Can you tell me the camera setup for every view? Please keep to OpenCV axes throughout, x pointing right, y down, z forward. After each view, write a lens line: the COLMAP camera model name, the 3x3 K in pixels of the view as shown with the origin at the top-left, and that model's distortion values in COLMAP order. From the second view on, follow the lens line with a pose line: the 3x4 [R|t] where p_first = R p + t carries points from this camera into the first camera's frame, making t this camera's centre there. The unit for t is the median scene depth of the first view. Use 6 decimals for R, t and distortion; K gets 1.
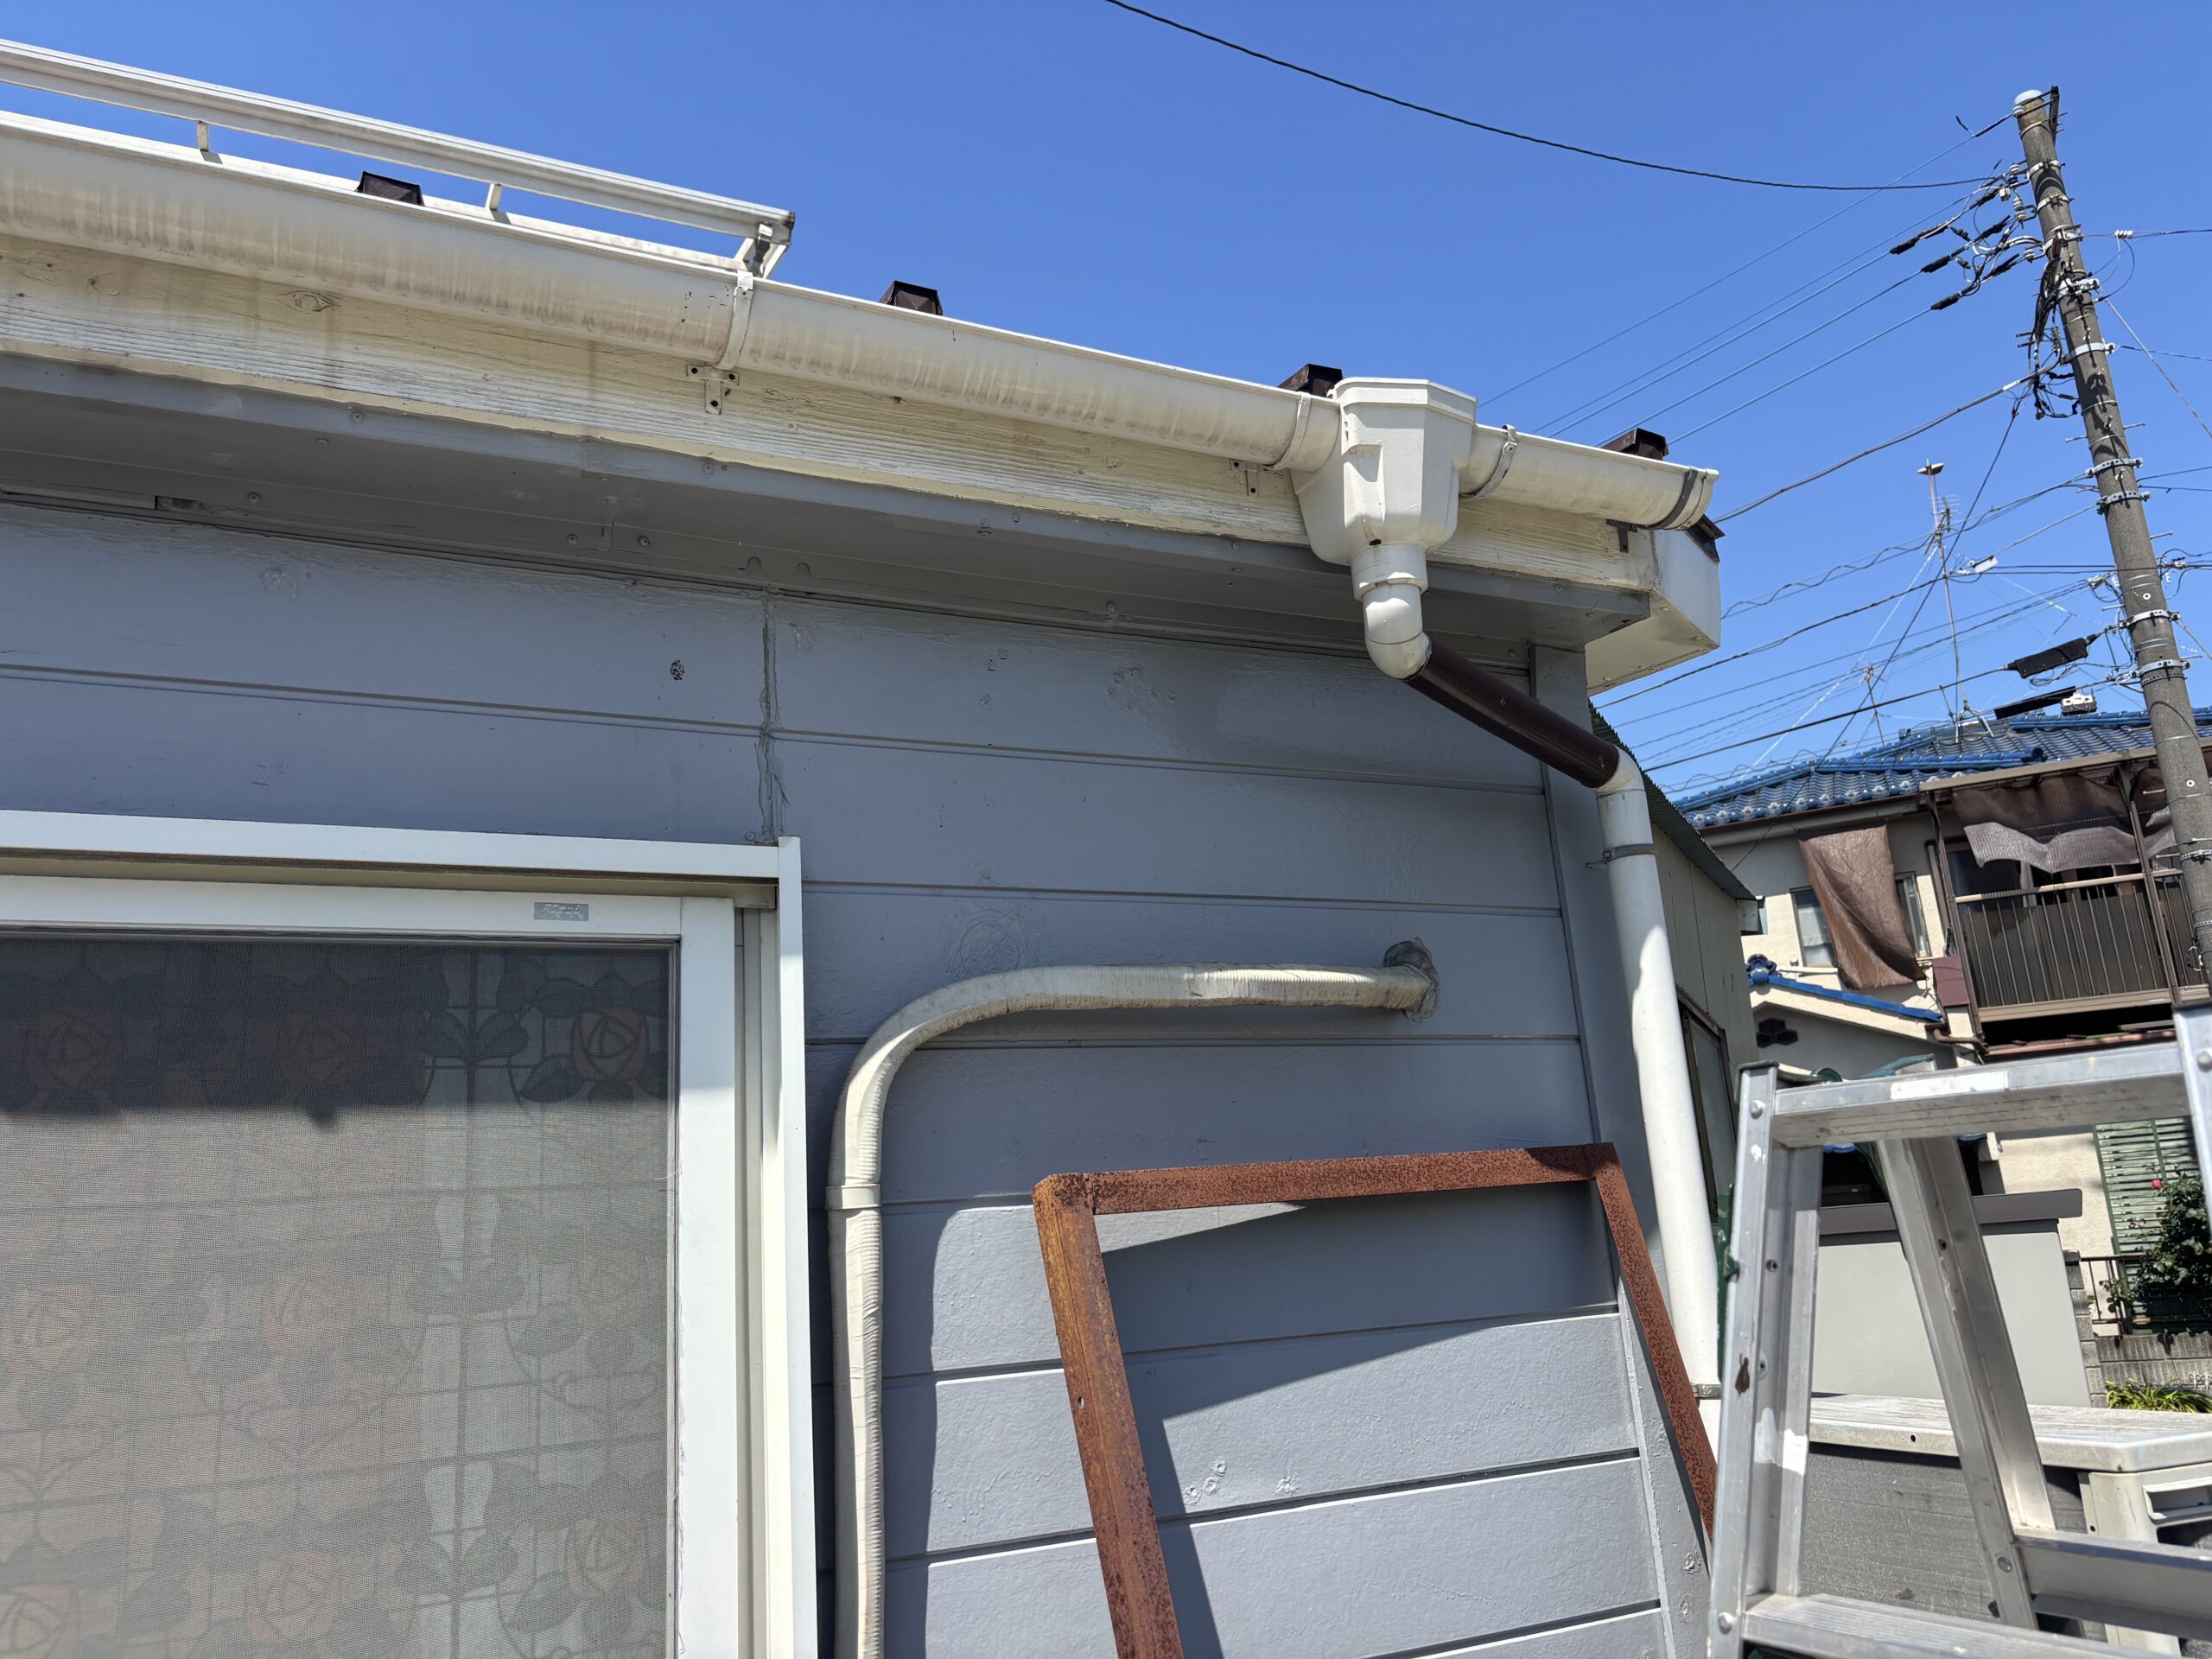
lens RADIAL K [[1675.8, 0, 1106.0], [0, 1675.8, 829.5], [0, 0, 1]] dist [0.082925, -0.094405]
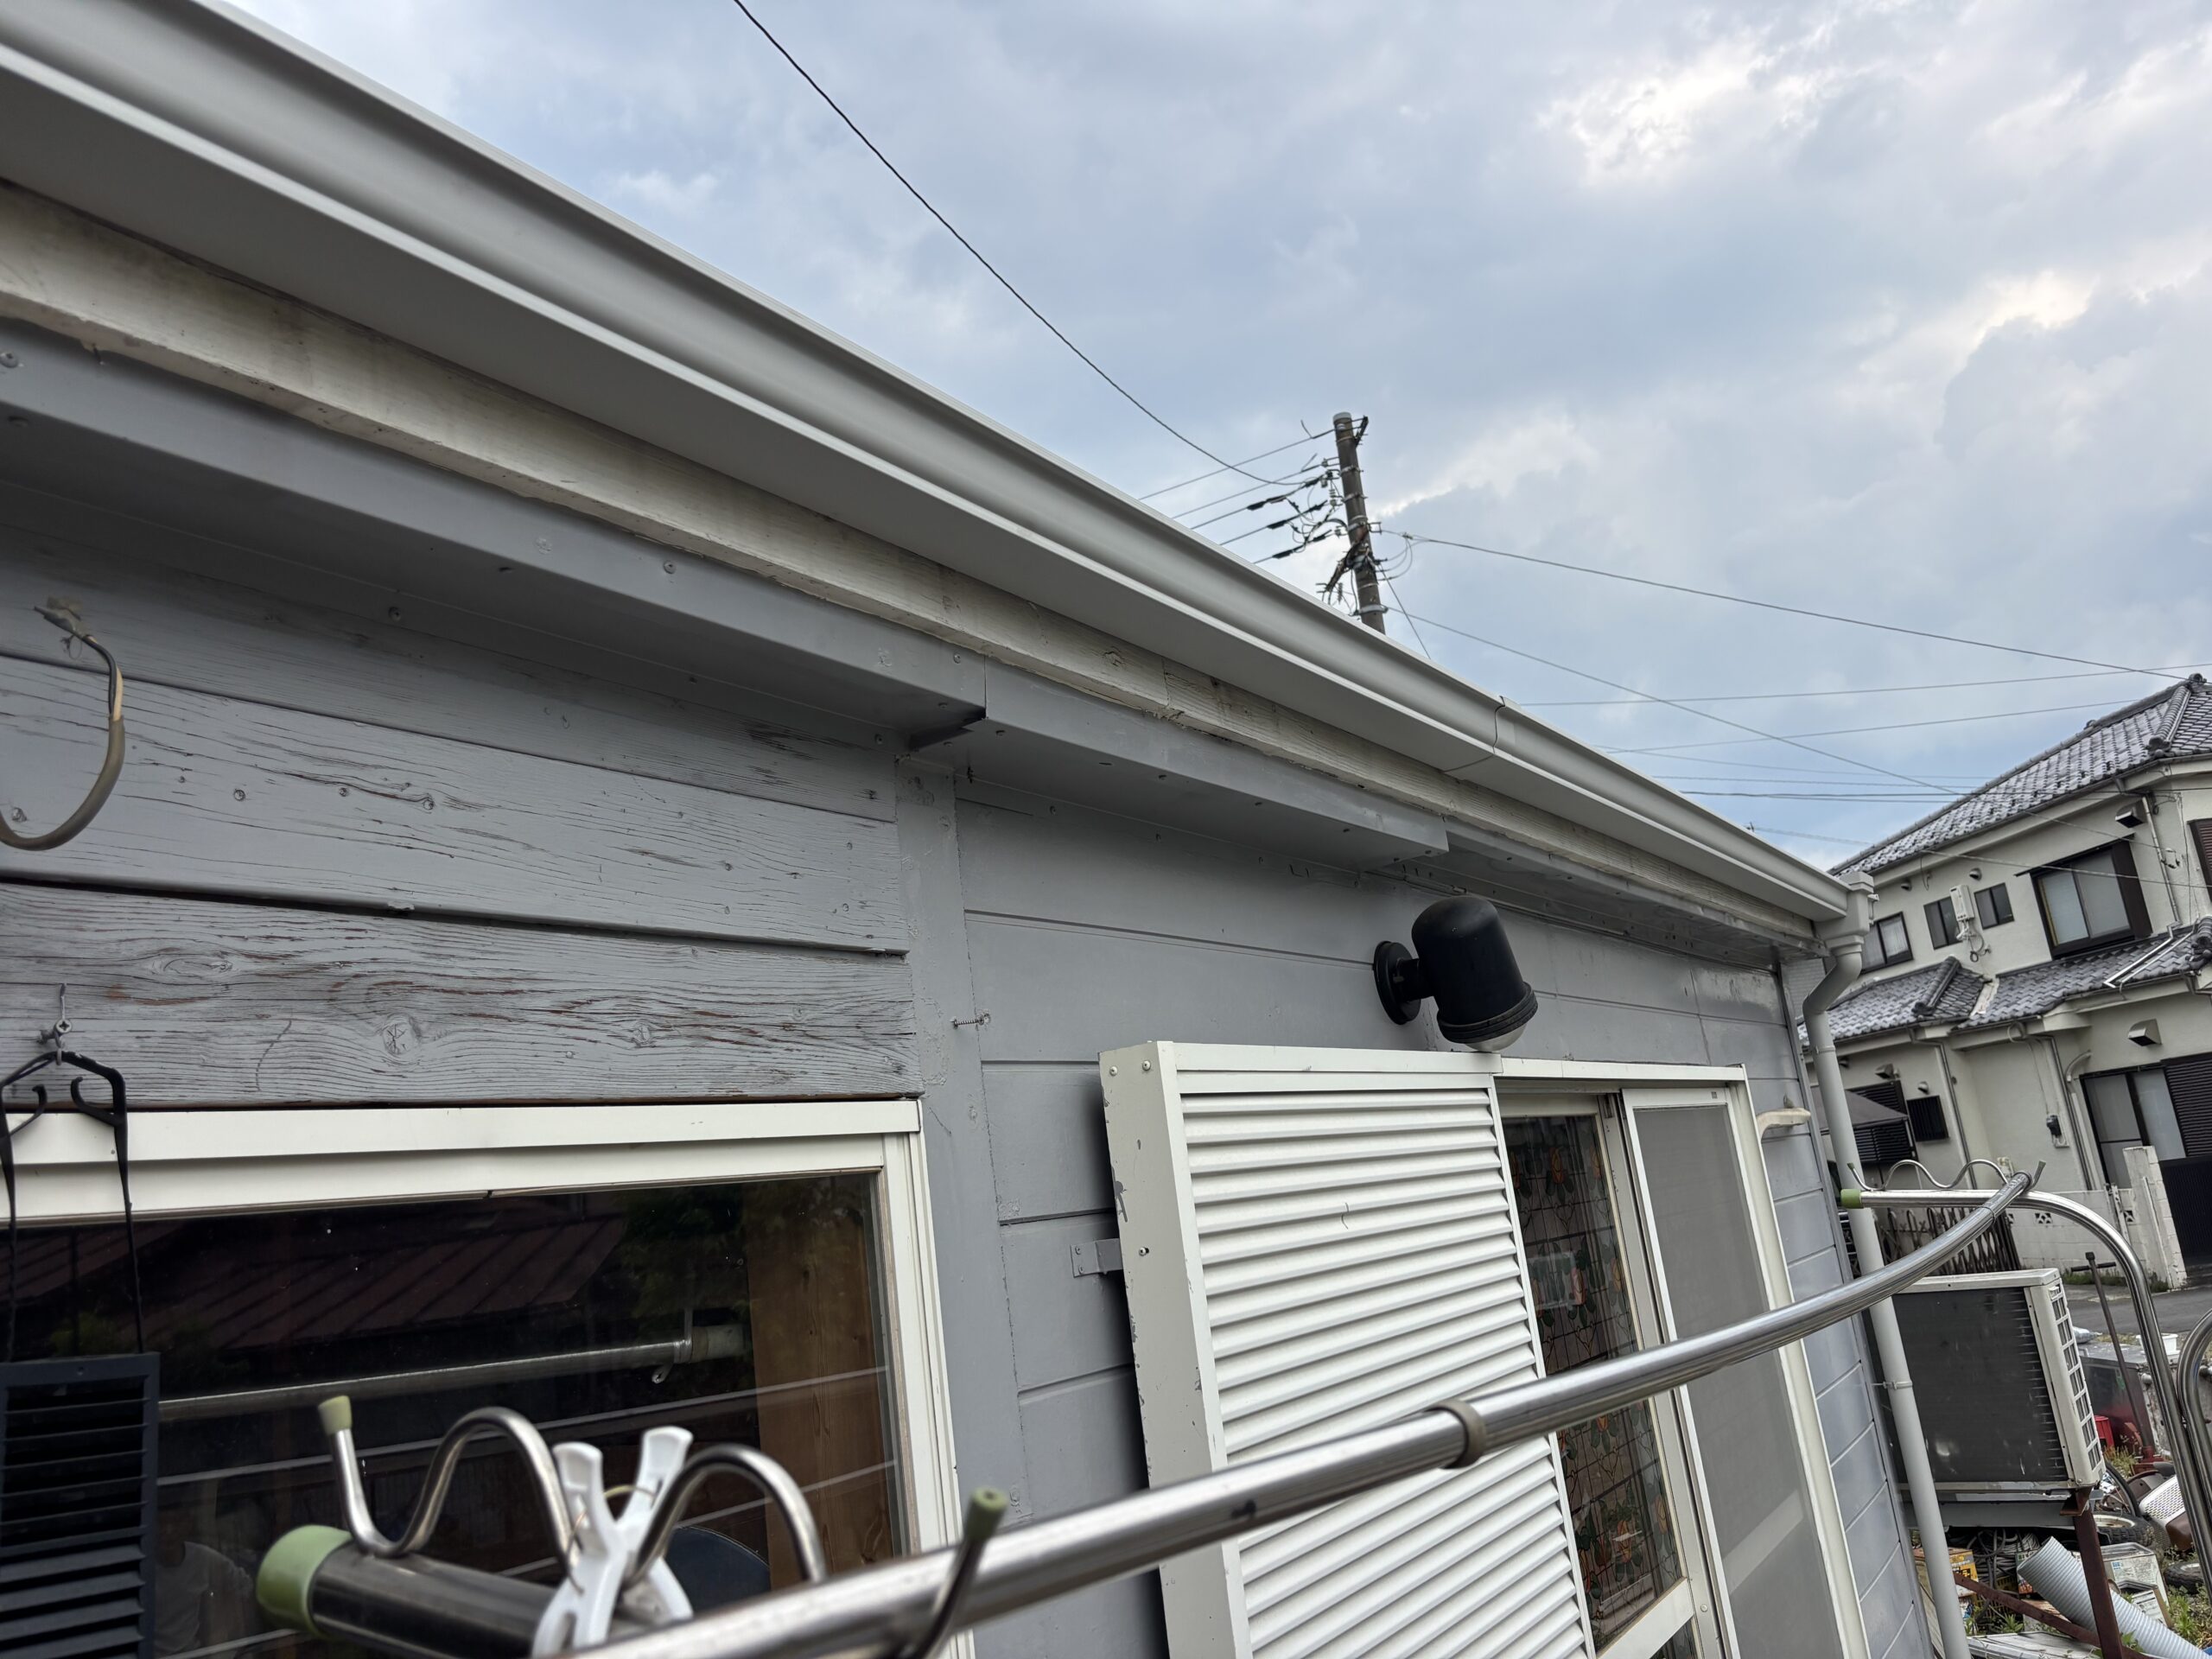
lens RADIAL K [[1675.8, 0, 1106.0], [0, 1675.8, 829.5], [0, 0, 1]] dist [0.082925, -0.094405]
pose [[0.860965, 0.082372, 0.501950, -0.287749], [-0.069926, 0.996599, -0.043605, -0.021027], [-0.503835, 0.002443, 0.863796, -0.089938]]
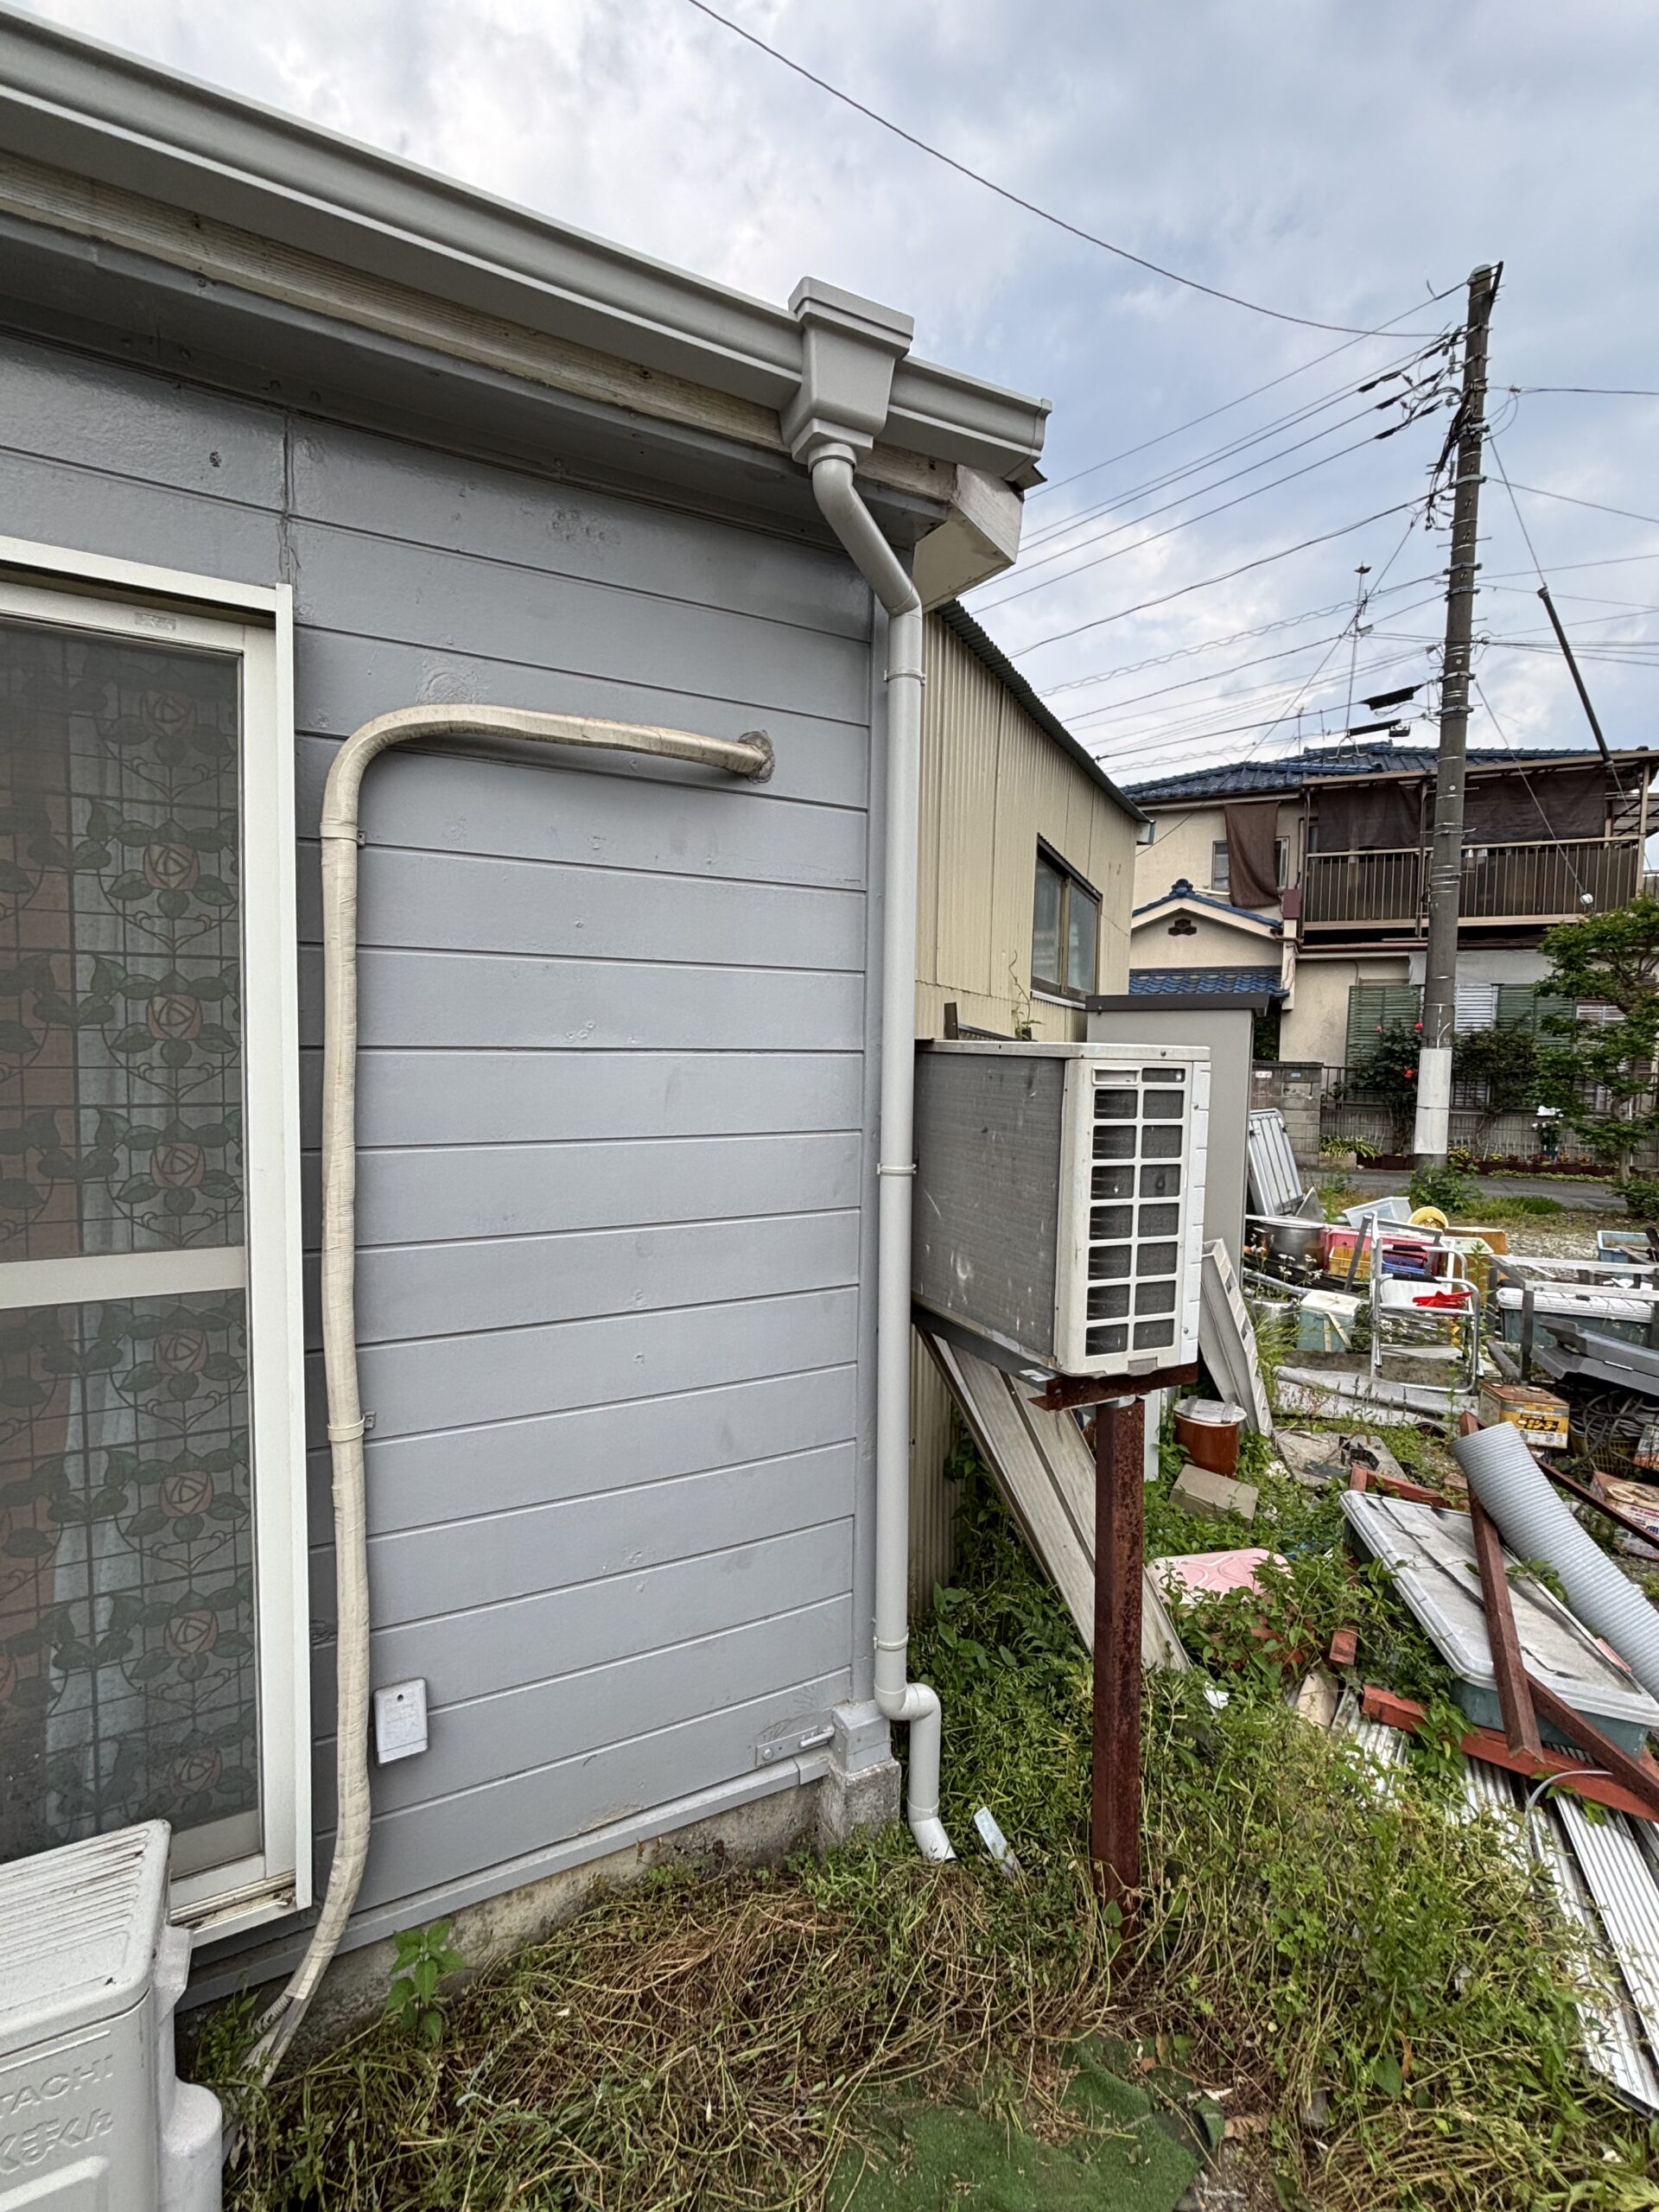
lens RADIAL K [[997.2, 0, 829.5], [0, 997.2, 1106.0], [0, 0, 1]] dist [-0.001181, -0.000140]
pose [[0.996074, 0.083074, 0.030578, 0.035889], [-0.088473, 0.945866, 0.312265, 0.014488], [-0.002981, -0.313744, 0.949503, 0.001462]]
